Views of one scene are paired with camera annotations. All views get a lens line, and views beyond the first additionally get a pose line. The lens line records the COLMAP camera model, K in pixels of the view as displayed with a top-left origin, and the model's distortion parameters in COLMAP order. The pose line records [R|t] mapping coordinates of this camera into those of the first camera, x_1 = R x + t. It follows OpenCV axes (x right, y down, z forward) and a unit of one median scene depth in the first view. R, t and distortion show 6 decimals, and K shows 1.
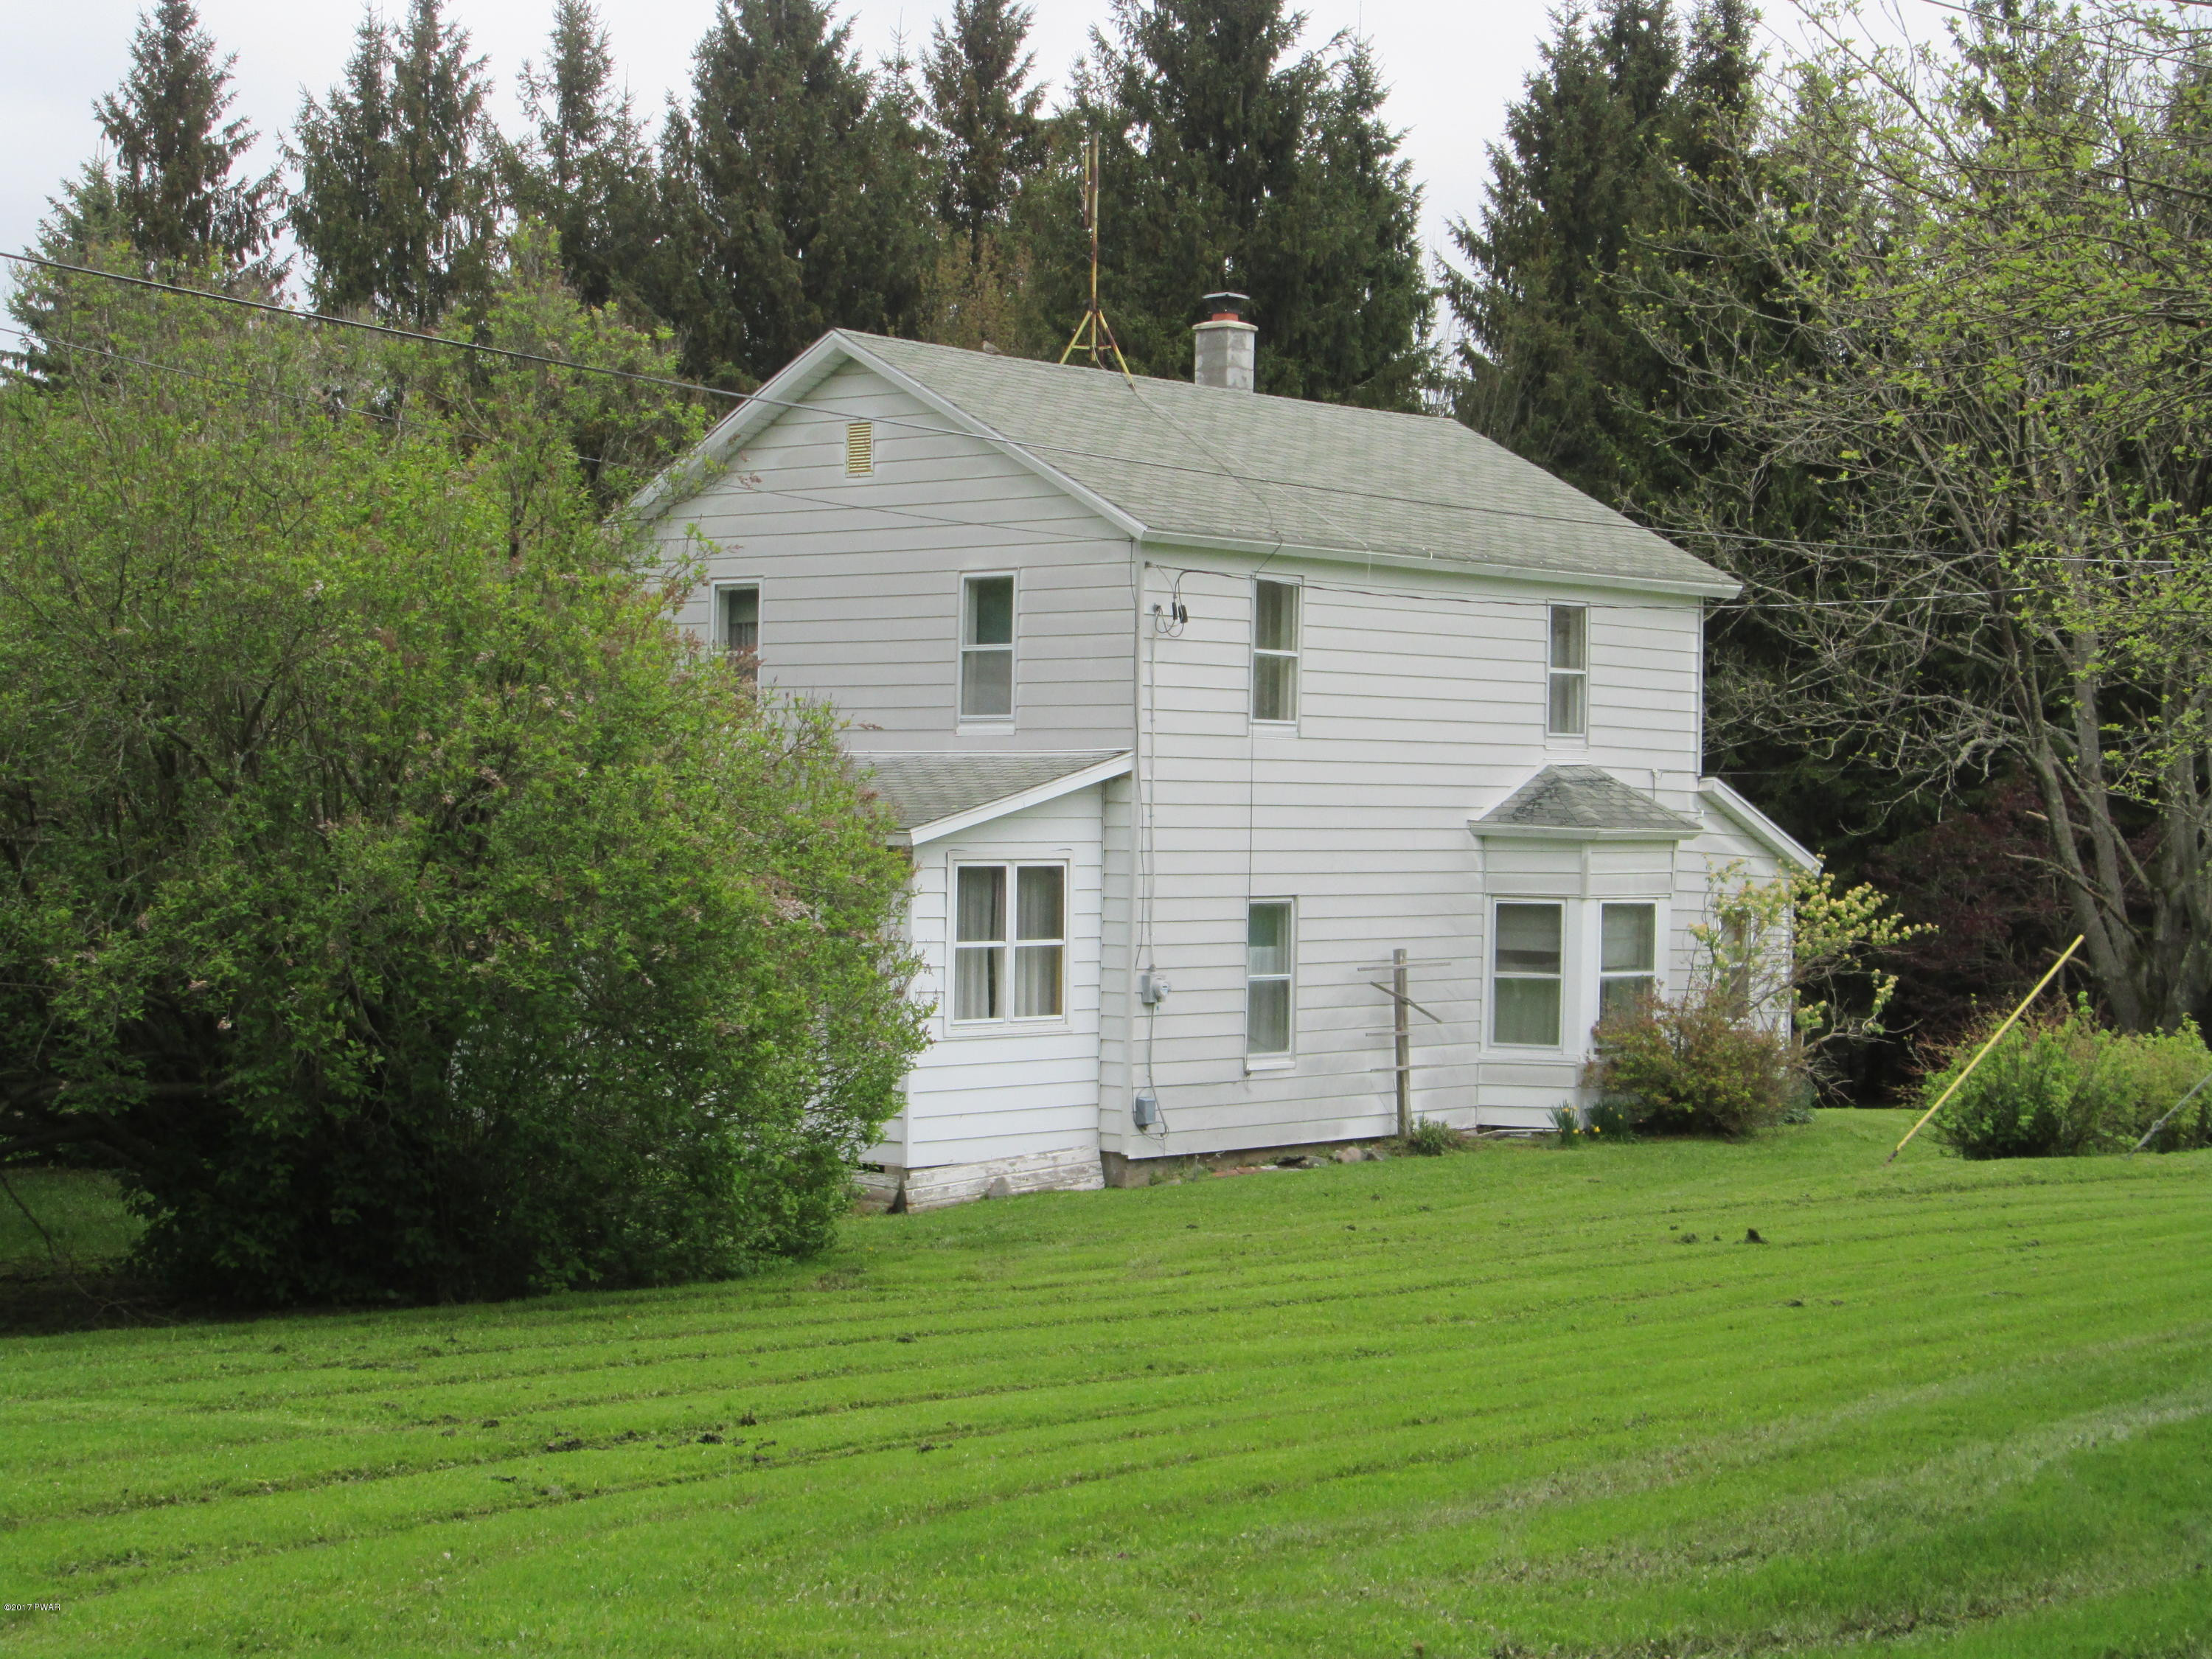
lens RADIAL K [[3729.8, 0, 1111.2], [0, 3729.8, 758.3], [0, 0, 1]] dist [0.163929, -2.332700]
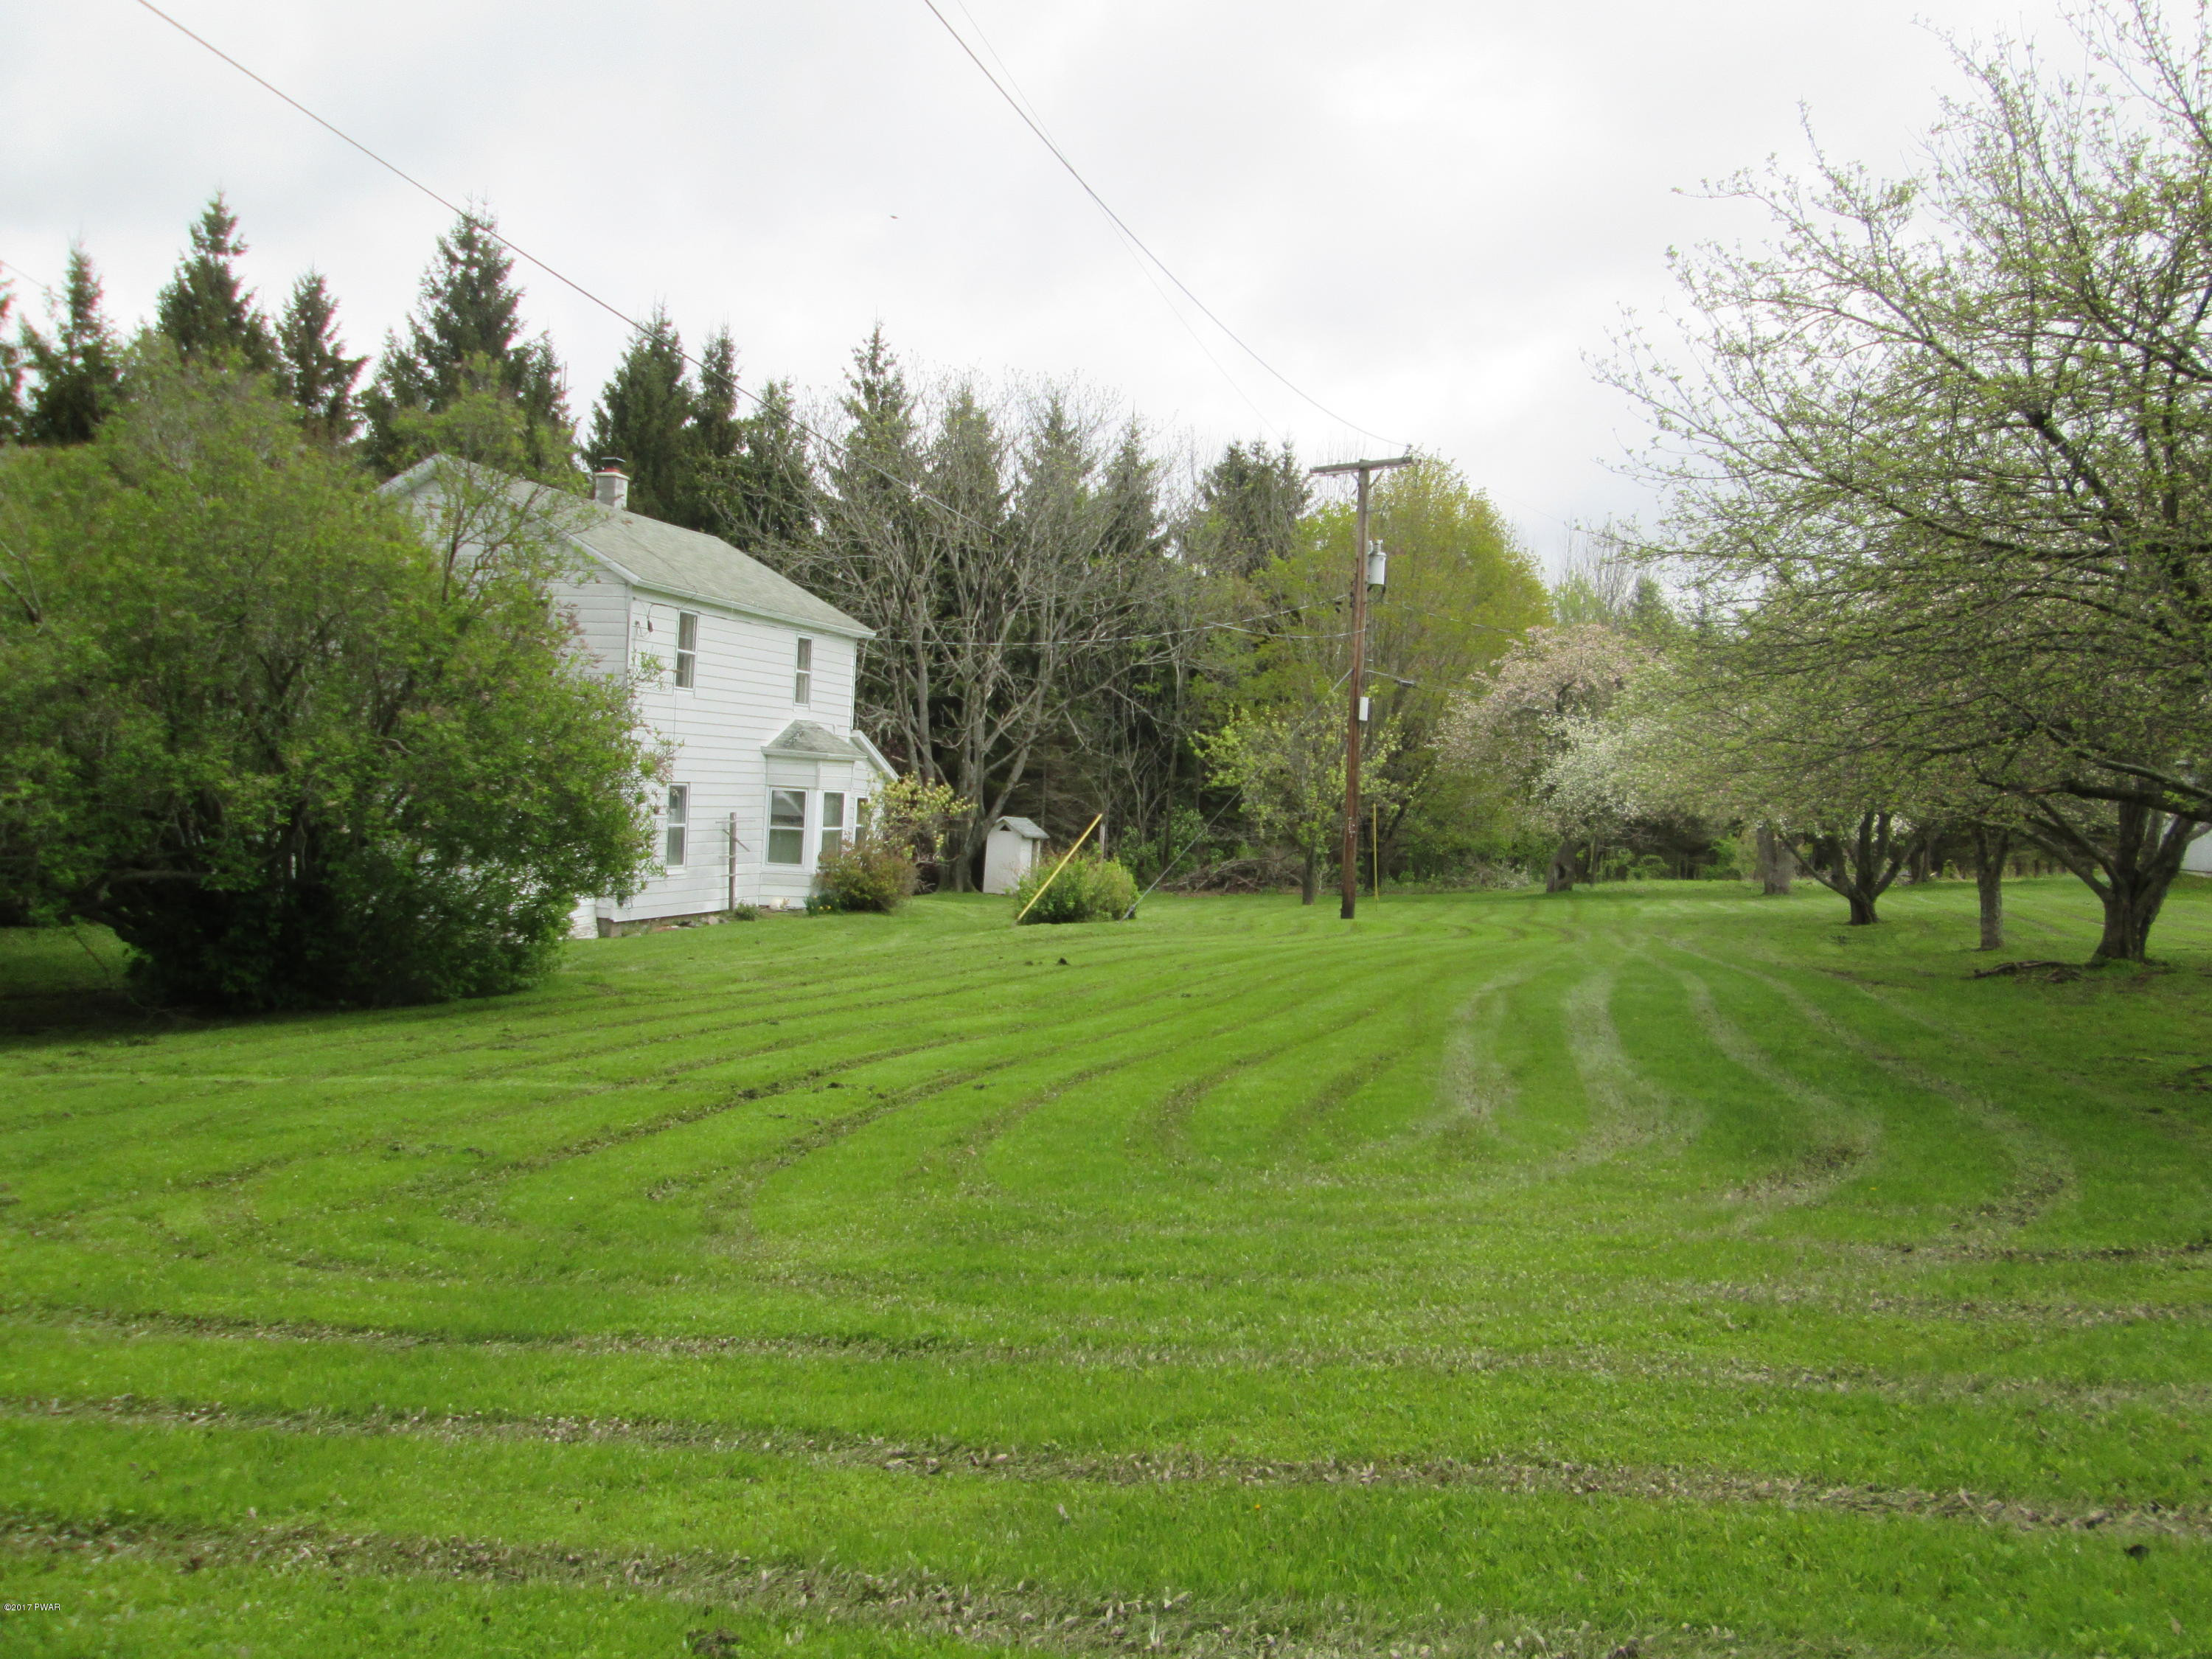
lens RADIAL K [[1821.4, 0, 1106.0], [0, 1821.4, 829.5], [0, 0, 1]] dist [-0.081840, 0.086372]
pose [[0.904798, 0.024397, 0.425142, -0.134889], [-0.047392, 0.997925, 0.043595, 0.009939], [-0.423196, -0.059593, 0.904076, 0.081062]]
